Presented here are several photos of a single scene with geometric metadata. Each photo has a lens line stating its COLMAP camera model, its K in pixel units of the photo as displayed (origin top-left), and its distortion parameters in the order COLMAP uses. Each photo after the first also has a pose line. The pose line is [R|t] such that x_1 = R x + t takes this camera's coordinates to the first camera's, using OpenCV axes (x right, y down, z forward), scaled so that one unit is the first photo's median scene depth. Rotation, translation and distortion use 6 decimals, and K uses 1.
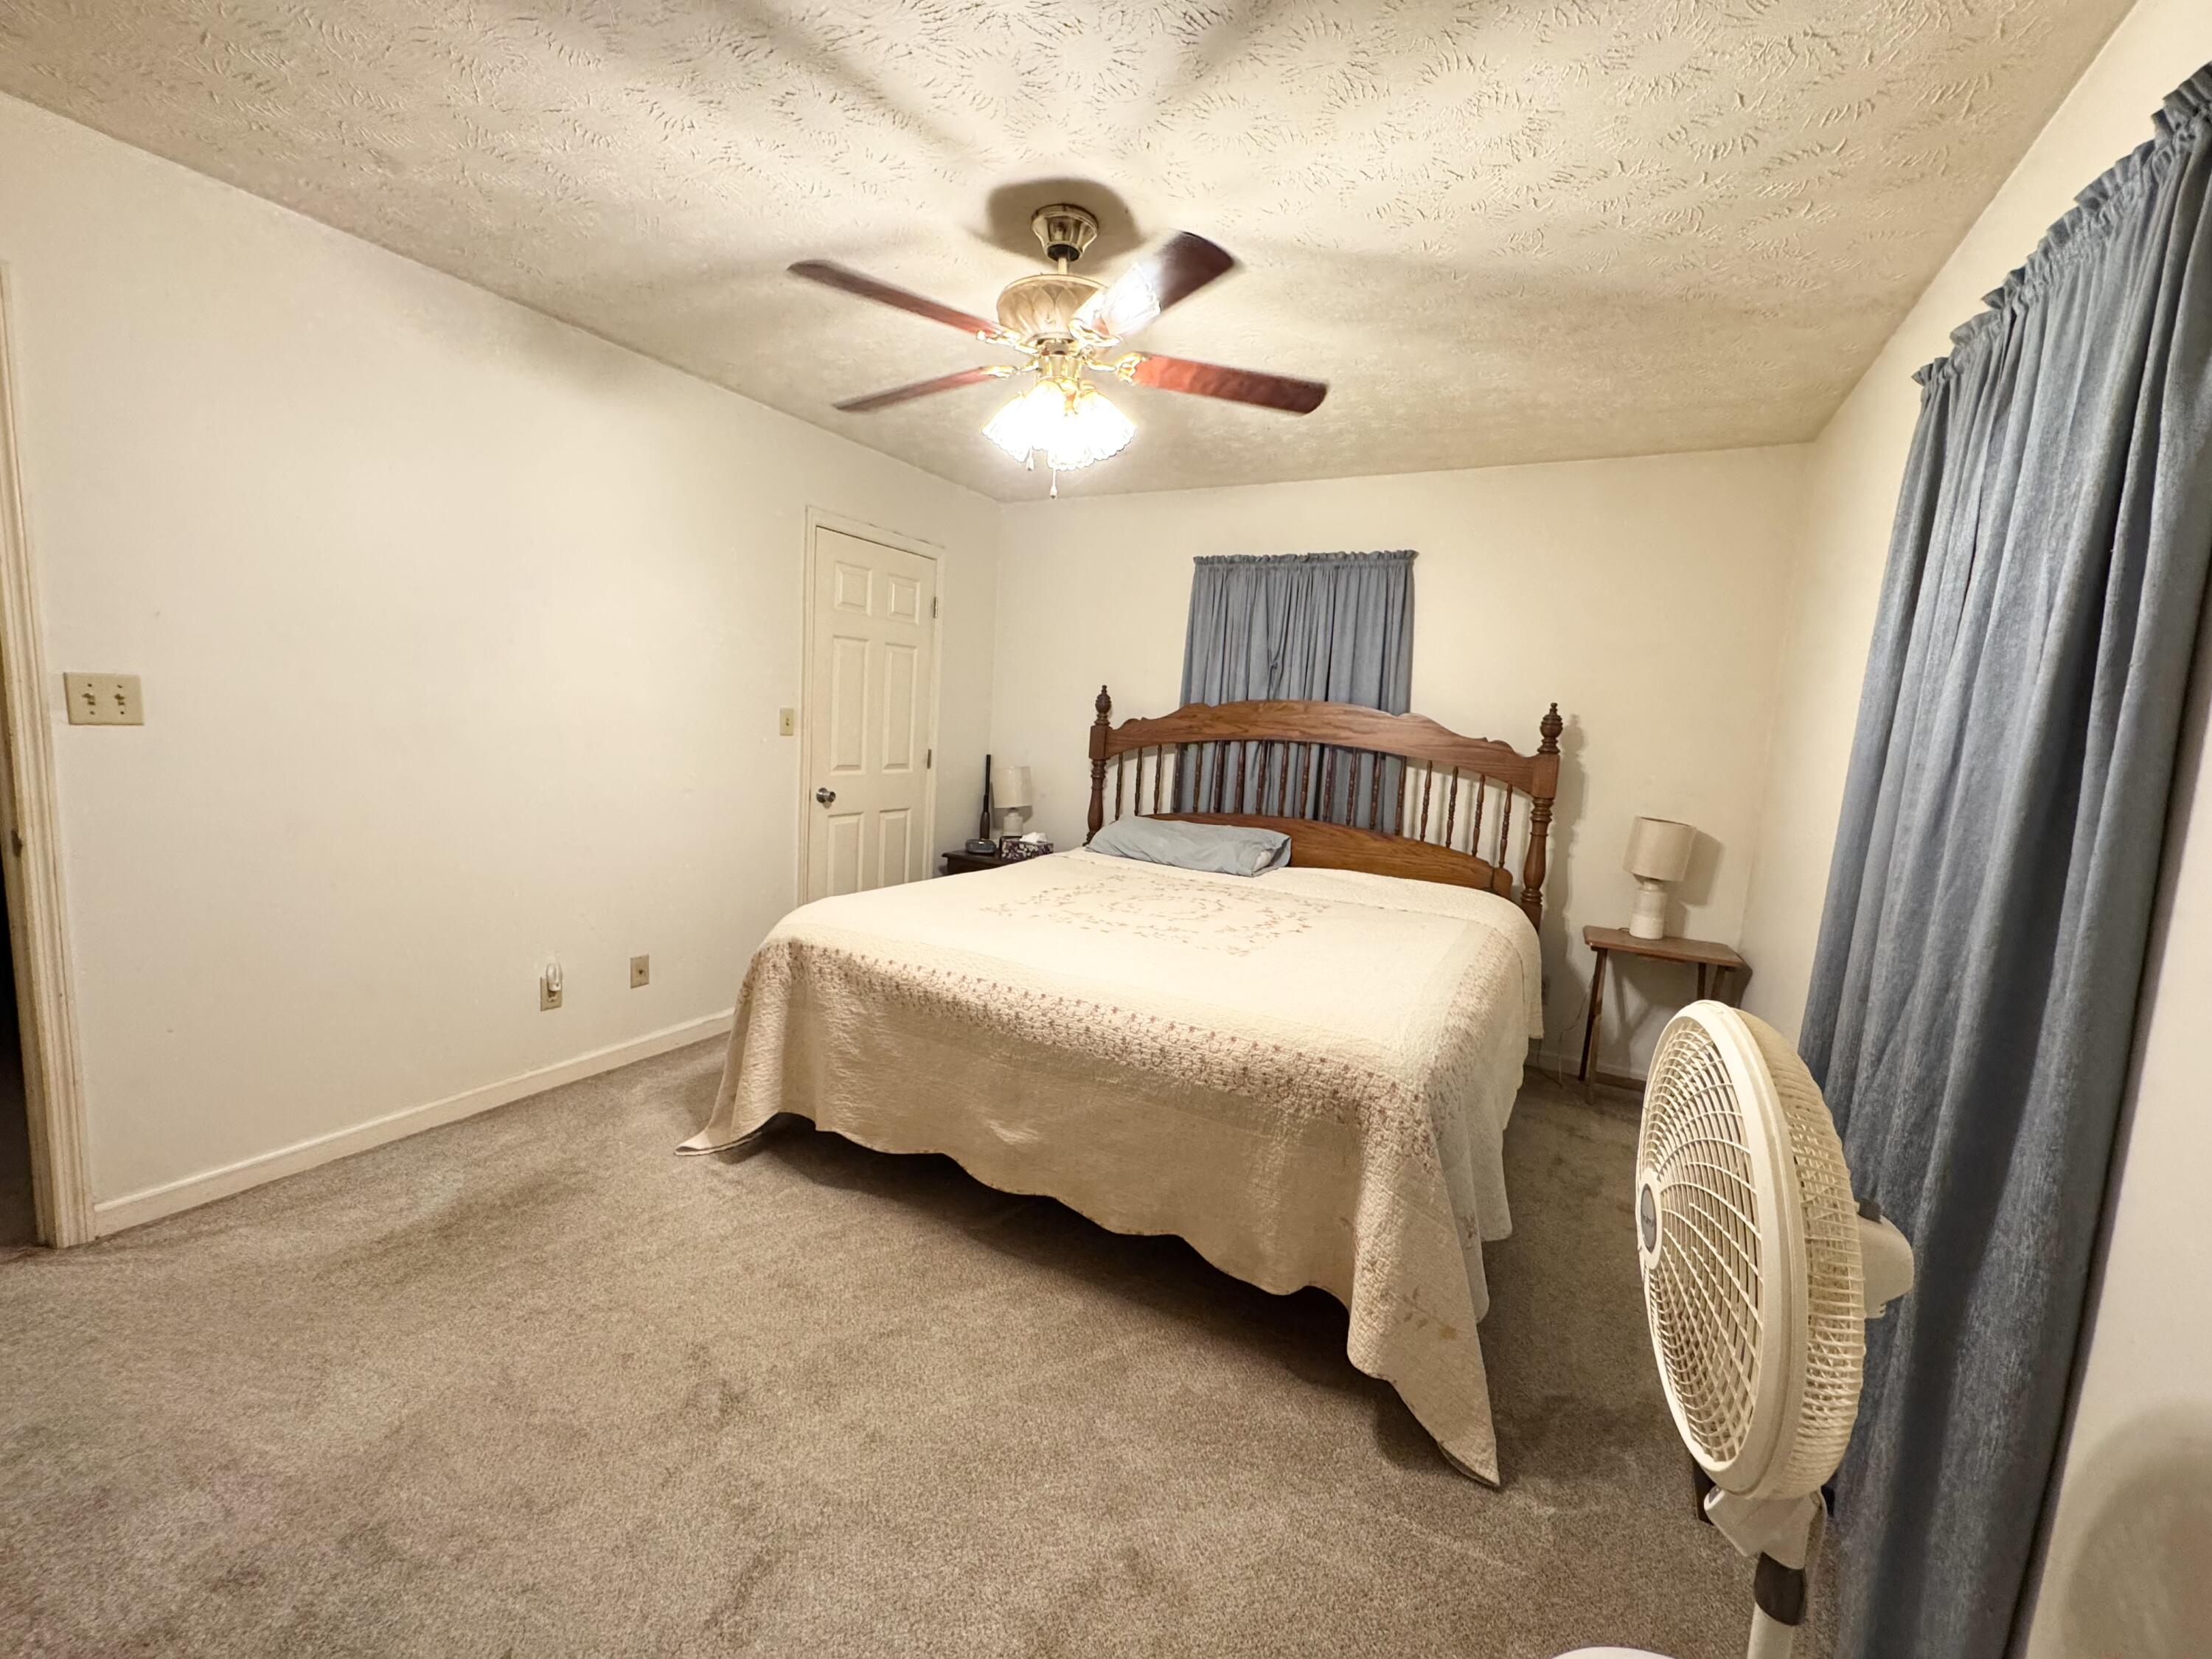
lens RADIAL K [[888.0, 0, 1106.0], [0, 888.0, 829.5], [0, 0, 1]] dist [-0.003021, 0.000212]
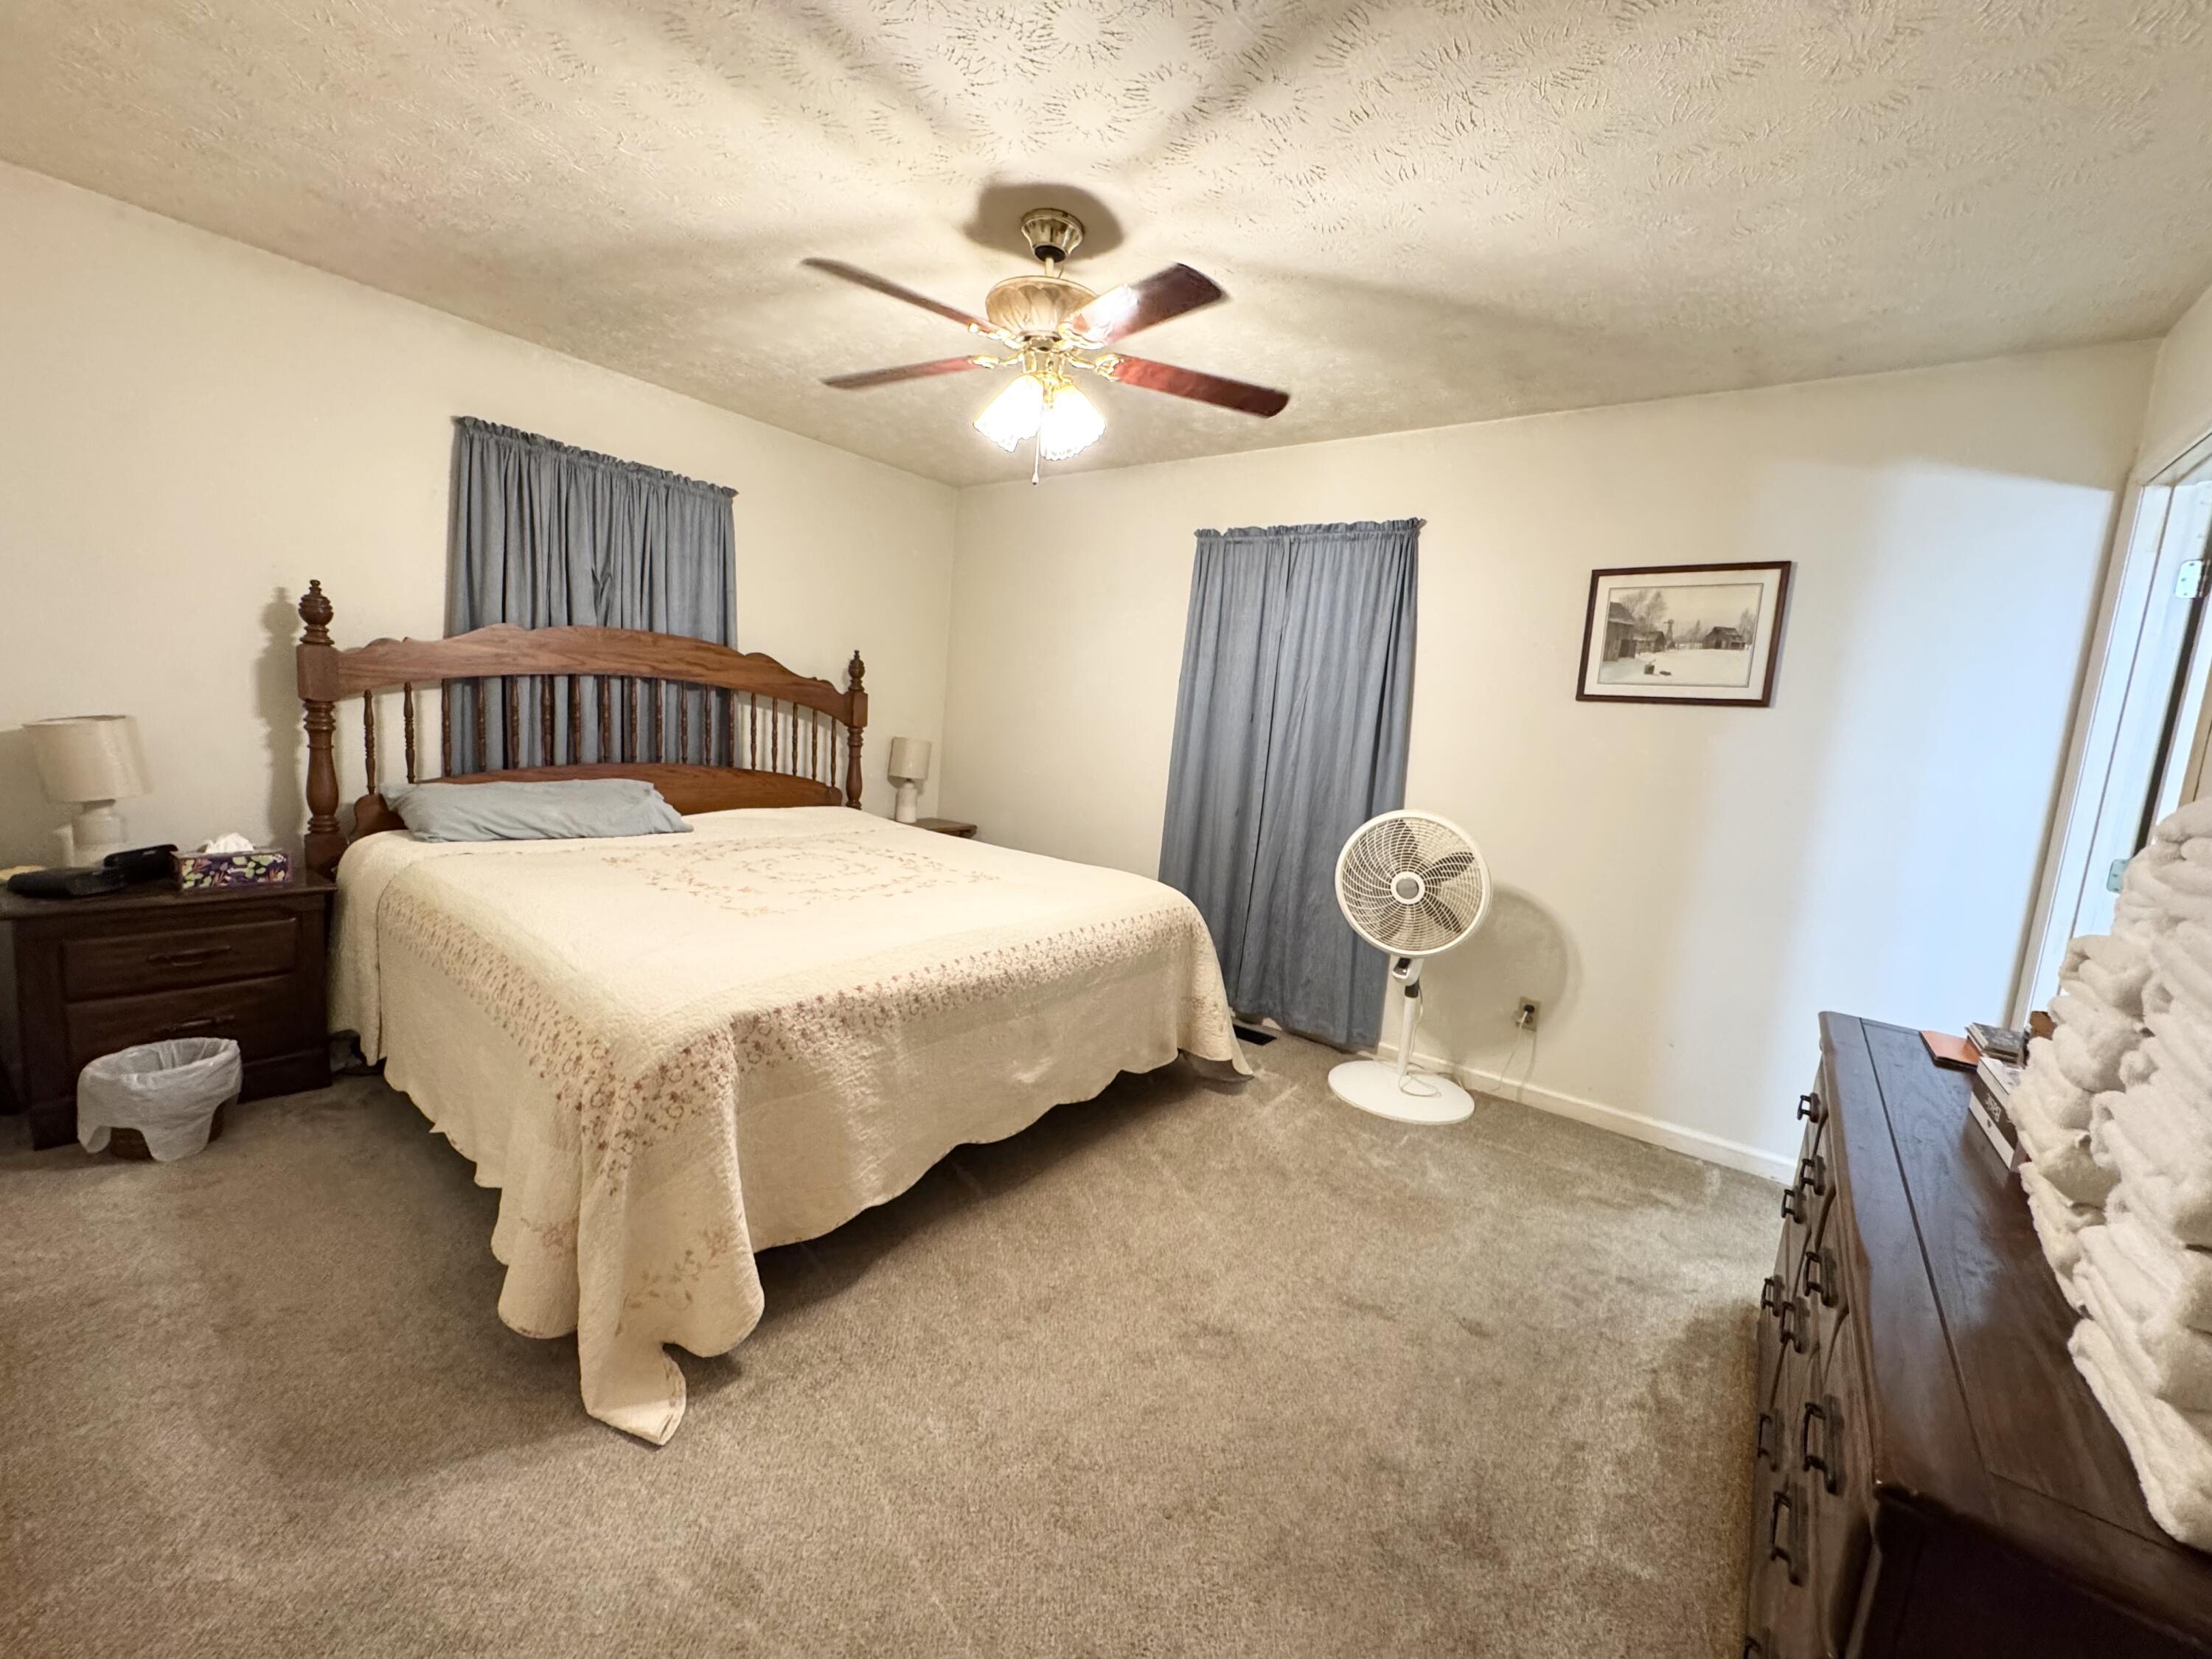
lens RADIAL K [[888.0, 0, 1106.0], [0, 888.0, 829.5], [0, 0, 1]] dist [-0.003021, 0.000212]
pose [[0.161700, -0.174903, 0.971217, -0.685611], [0.053837, 0.984266, 0.168289, -0.083252], [-0.985370, 0.025075, 0.168572, 0.444733]]
